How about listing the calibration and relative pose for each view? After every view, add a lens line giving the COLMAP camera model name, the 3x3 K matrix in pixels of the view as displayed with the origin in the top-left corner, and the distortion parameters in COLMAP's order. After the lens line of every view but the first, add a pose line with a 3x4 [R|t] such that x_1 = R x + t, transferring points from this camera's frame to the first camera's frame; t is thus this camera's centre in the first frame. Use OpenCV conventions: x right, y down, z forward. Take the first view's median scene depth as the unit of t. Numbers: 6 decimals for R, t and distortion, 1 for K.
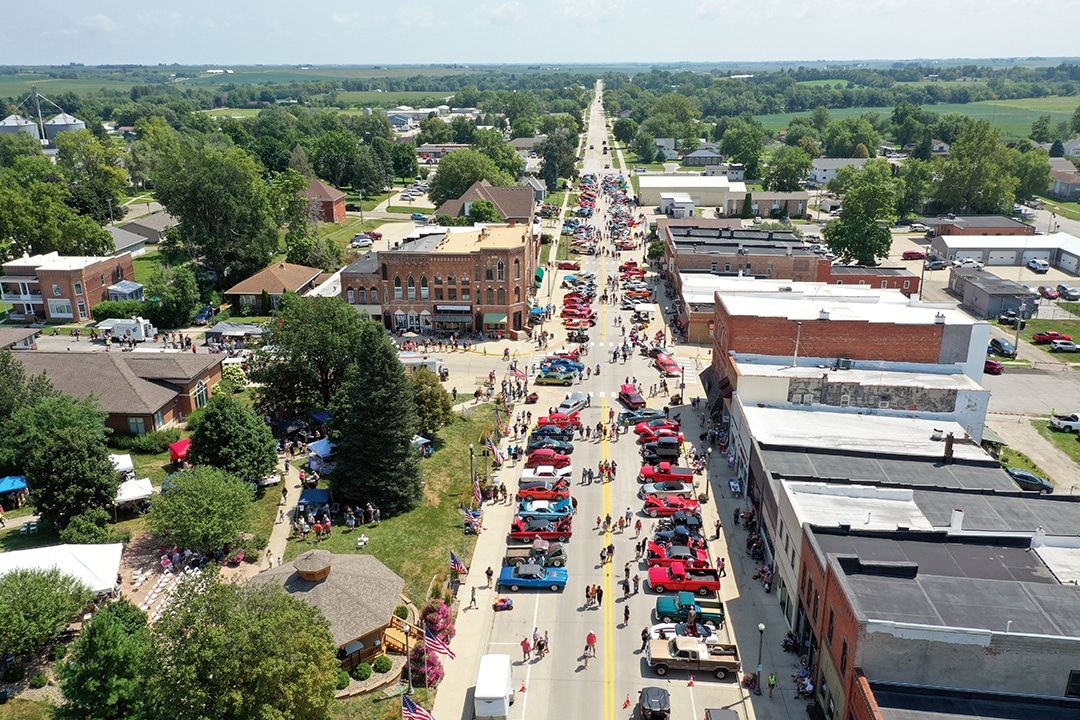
lens RADIAL K [[857.8, 0, 541.9], [0, 857.8, 355.8], [0, 0, 1]] dist [0.002255, 0.019055]
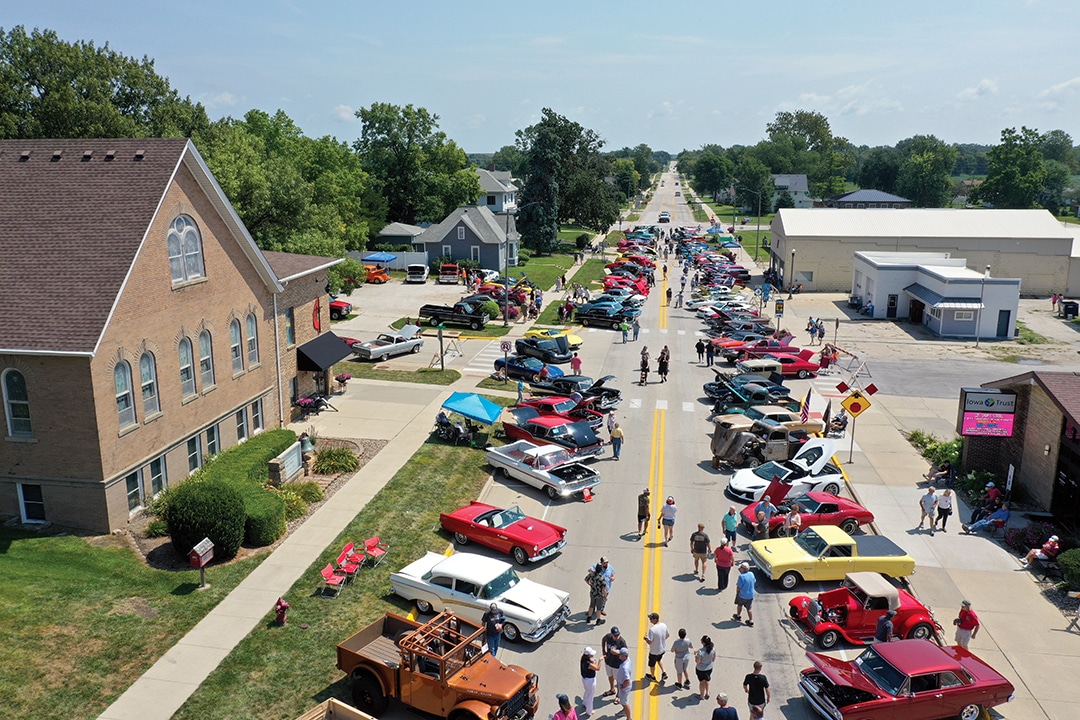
lens RADIAL K [[857.8, 0, 543.6], [0, 857.8, 358.0], [0, 0, 1]] dist [0.002255, 0.019055]
pose [[0.996441, 0.023621, -0.080920, 0.052280], [-0.031430, 0.994824, -0.096627, -0.123597], [0.078218, 0.098827, 0.992026, 0.720229]]
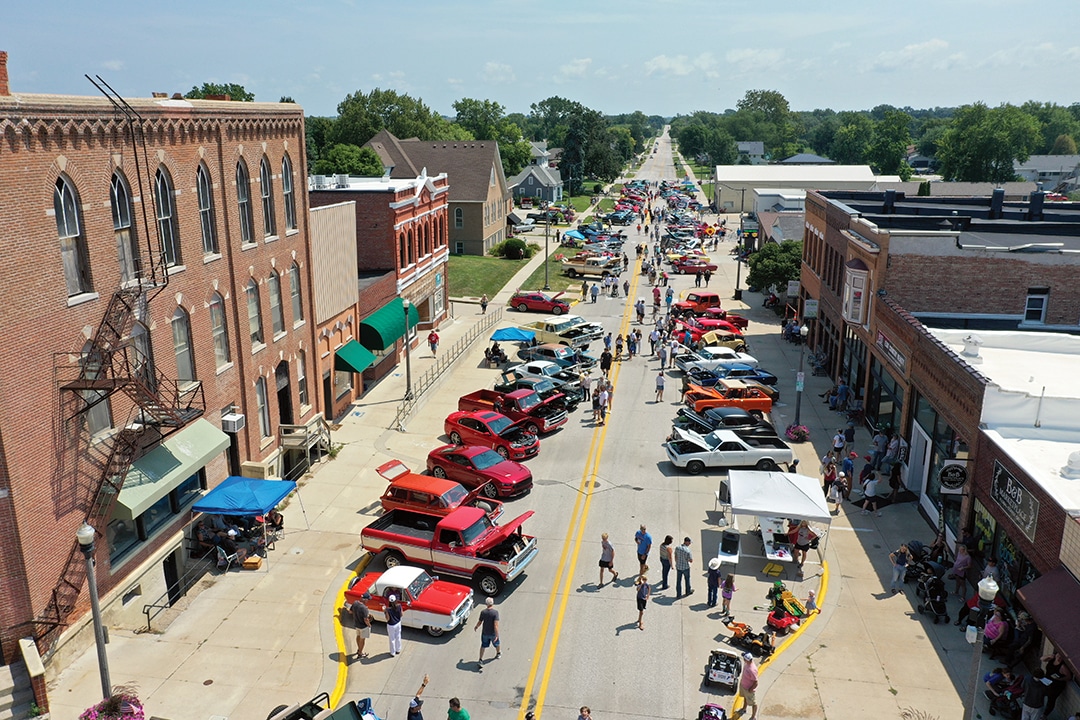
lens RADIAL K [[857.8, 0, 537.7], [0, 857.8, 361.2], [0, 0, 1]] dist [0.002255, 0.019055]
pose [[0.996432, 0.023600, -0.081031, 0.044919], [-0.027931, 0.998218, -0.052737, -0.042161], [0.079641, 0.054813, 0.995315, 0.445182]]
